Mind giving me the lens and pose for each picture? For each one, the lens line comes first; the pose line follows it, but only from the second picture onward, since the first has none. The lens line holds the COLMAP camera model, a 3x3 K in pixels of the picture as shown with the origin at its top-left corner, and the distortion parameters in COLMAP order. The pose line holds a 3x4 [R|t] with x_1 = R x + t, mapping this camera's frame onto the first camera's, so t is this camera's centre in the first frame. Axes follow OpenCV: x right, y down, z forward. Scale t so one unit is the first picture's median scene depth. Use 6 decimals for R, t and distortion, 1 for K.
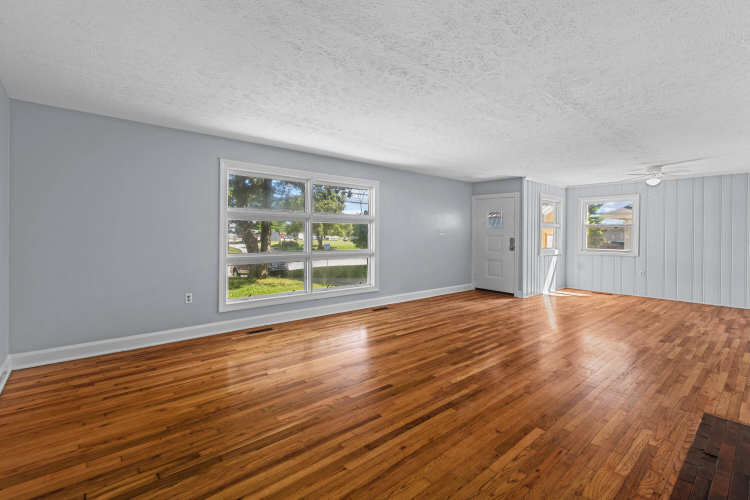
lens RADIAL K [[342.9, 0, 373.6], [0, 342.9, 230.4], [0, 0, 1]] dist [0.001648, 0.000224]
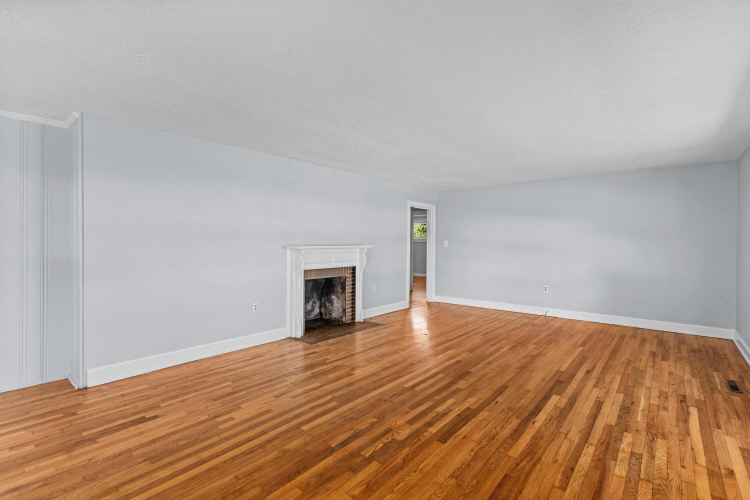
lens RADIAL K [[342.9, 0, 373.6], [0, 342.9, 230.4], [0, 0, 1]] dist [0.001648, 0.000224]
pose [[-0.989394, -0.019500, -0.143939, 0.746774], [-0.013815, 0.999089, -0.040385, 0.011418], [0.144595, -0.037968, -0.988762, 2.292957]]
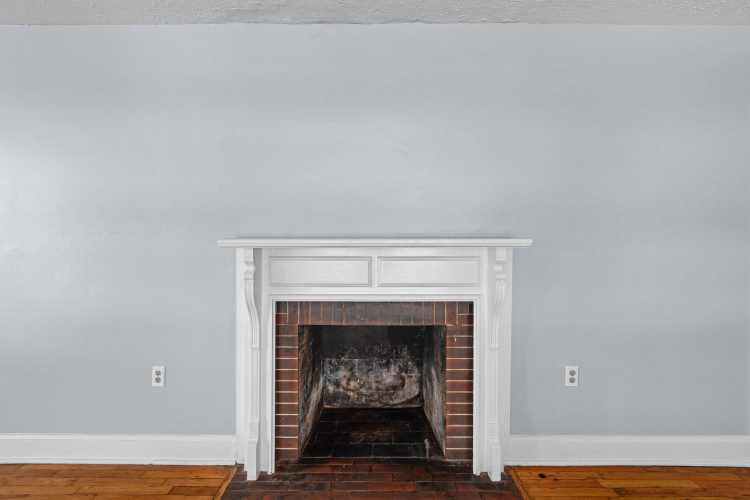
lens RADIAL K [[349.7, 0, 378.6], [0, 349.7, 227.7], [0, 0, 1]] dist [0.000040, 0.000094]
pose [[-0.751414, -0.005914, 0.659804, 0.286474], [-0.013282, 0.999893, -0.006164, 0.007254], [-0.659697, -0.013396, -0.751412, 1.013105]]
